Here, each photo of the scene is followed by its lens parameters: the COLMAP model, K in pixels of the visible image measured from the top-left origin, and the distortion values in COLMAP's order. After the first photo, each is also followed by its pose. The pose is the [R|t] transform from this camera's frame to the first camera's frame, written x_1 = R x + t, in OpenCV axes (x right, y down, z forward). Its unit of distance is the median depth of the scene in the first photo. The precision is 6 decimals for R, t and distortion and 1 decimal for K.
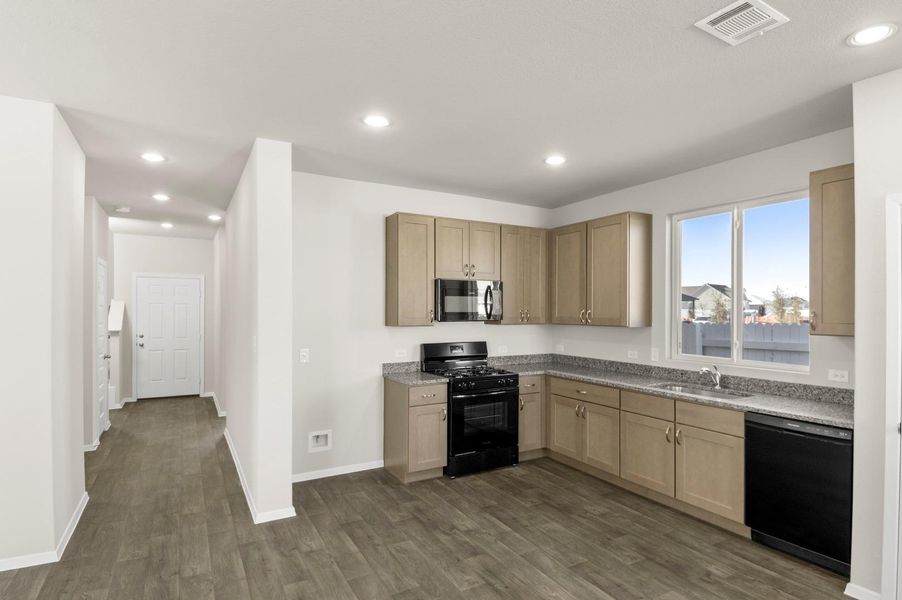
lens RADIAL K [[478.3, 0, 472.9], [0, 478.3, 309.2], [0, 0, 1]] dist [0.006372, -0.023350]
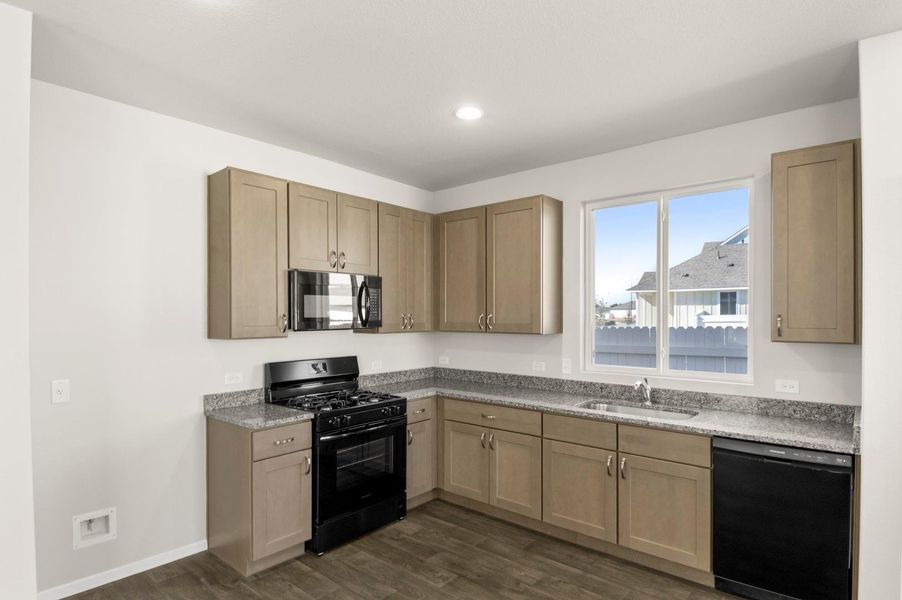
lens RADIAL K [[478.3, 0, 475.1], [0, 478.3, 316.2], [0, 0, 1]] dist [0.006372, -0.023350]
pose [[0.938257, -0.003742, 0.345920, -0.070600], [0.002363, 0.999987, 0.004407, 0.002011], [-0.345932, -0.003317, 0.938254, 0.267407]]
